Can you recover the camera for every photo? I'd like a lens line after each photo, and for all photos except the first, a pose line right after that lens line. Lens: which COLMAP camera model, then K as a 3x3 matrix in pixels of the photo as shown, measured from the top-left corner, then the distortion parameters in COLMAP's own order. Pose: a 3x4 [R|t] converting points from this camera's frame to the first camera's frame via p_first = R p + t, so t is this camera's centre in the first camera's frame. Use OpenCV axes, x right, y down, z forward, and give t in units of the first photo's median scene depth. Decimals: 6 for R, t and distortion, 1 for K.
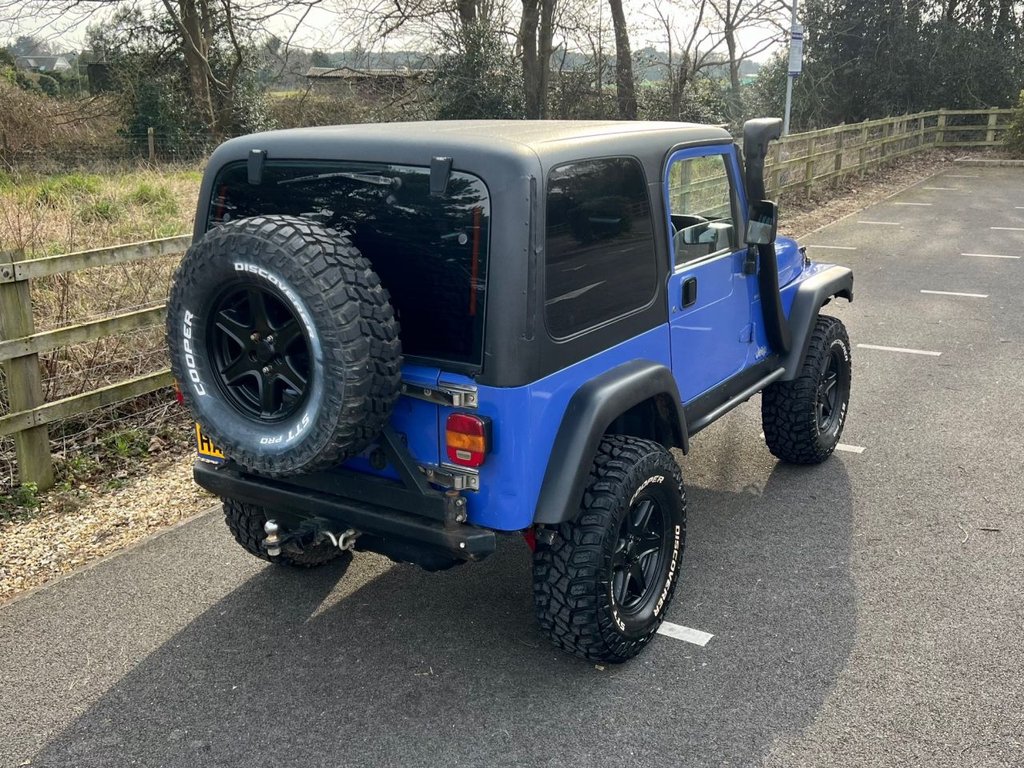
lens RADIAL K [[1056.0, 0, 423.0], [0, 1056.0, 365.7], [0, 0, 1]] dist [0.055175, -0.046135]
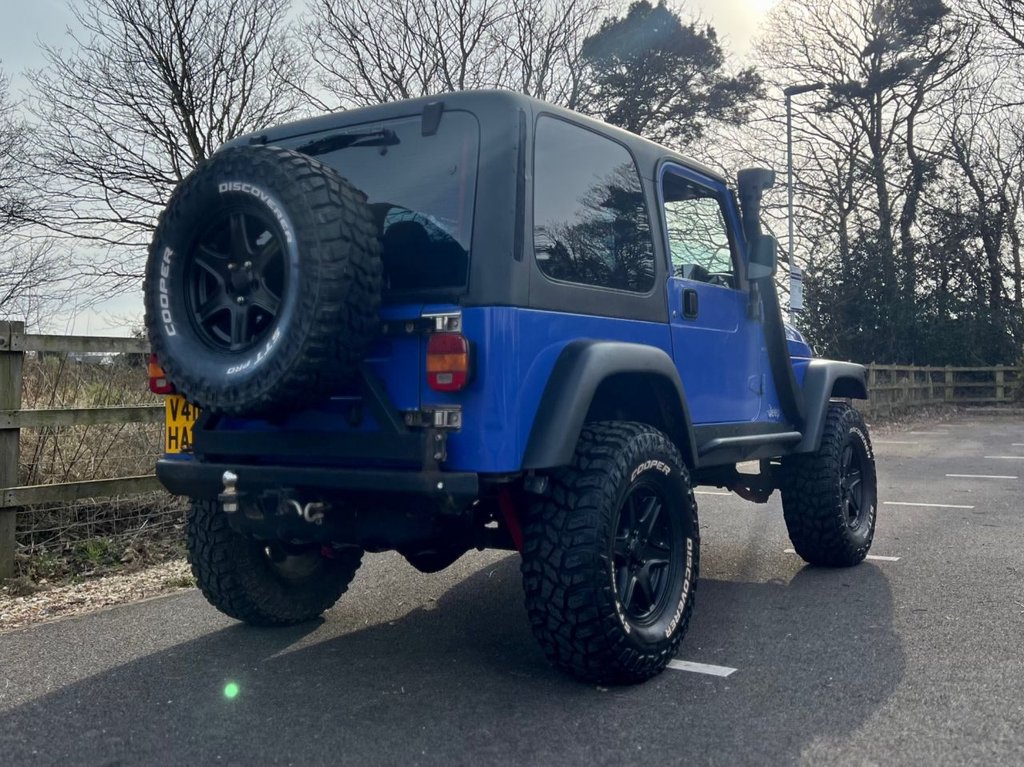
lens RADIAL K [[1044.7, 0, 417.0], [0, 1044.7, 384.7], [0, 0, 1]] dist [0.025348, -0.014506]
pose [[0.998731, 0.034343, -0.036828, 0.044526], [-0.045018, 0.936633, -0.347407, 0.374446], [0.022563, 0.348624, 0.936991, 0.142074]]
